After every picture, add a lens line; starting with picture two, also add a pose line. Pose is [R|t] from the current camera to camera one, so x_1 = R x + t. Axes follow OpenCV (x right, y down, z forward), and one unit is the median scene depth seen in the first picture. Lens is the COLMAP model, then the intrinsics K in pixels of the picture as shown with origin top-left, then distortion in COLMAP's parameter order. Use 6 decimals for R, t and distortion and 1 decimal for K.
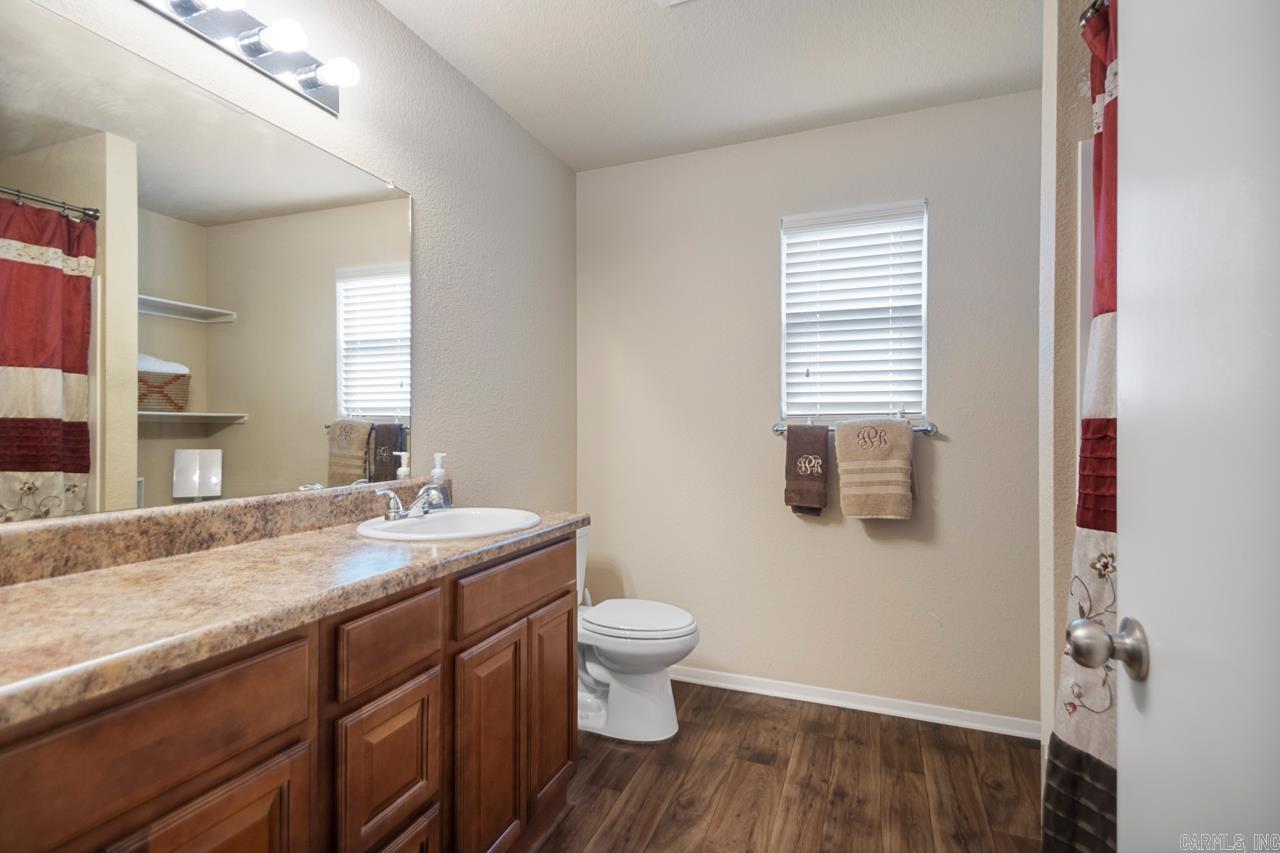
lens RADIAL K [[584.2, 0, 635.5], [0, 584.2, 428.7], [0, 0, 1]] dist [-0.019828, -0.001206]
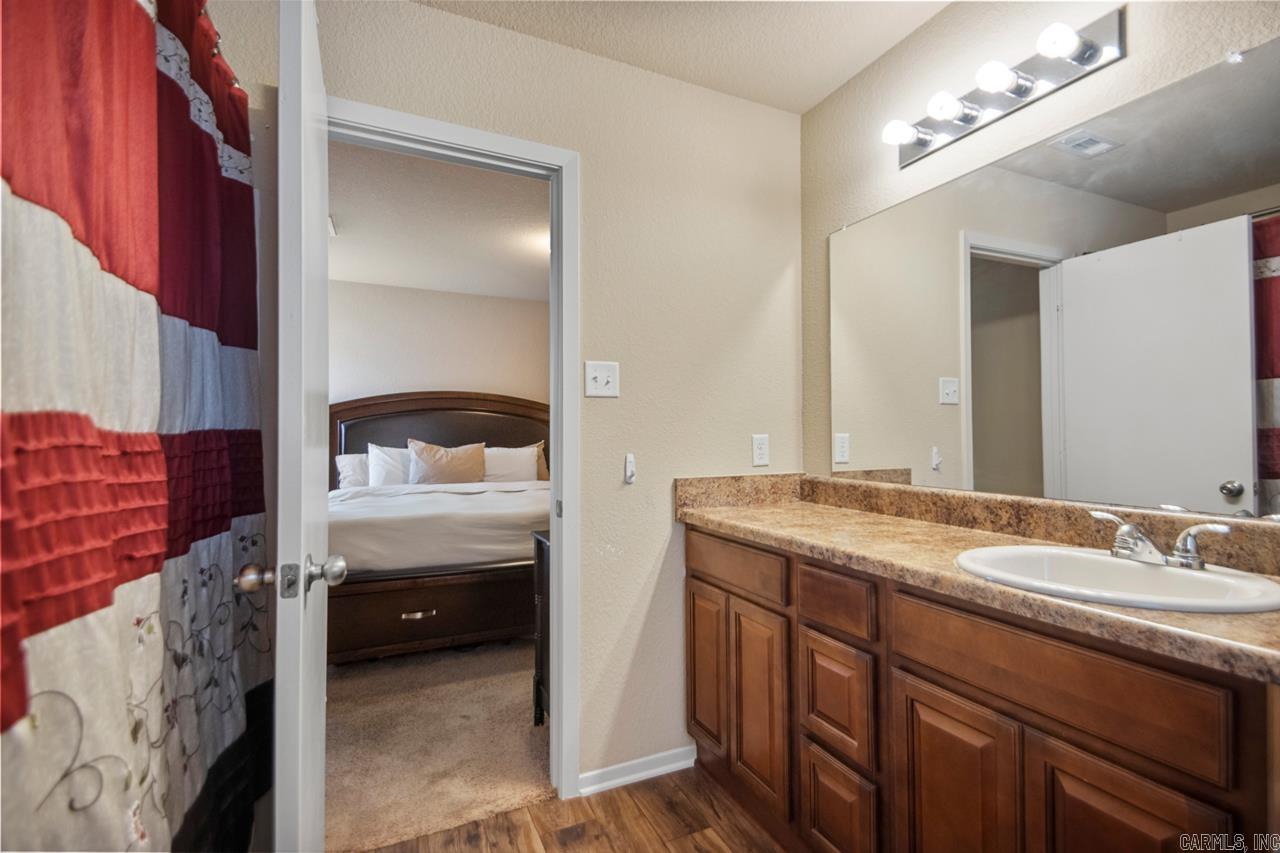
lens RADIAL K [[584.2, 0, 638.7], [0, 584.2, 427.7], [0, 0, 1]] dist [-0.019828, -0.001206]
pose [[-0.670207, 0.009455, -0.742114, 0.901340], [0.009809, 0.999944, 0.003881, -0.036674], [0.742109, -0.004678, -0.670263, 1.635876]]
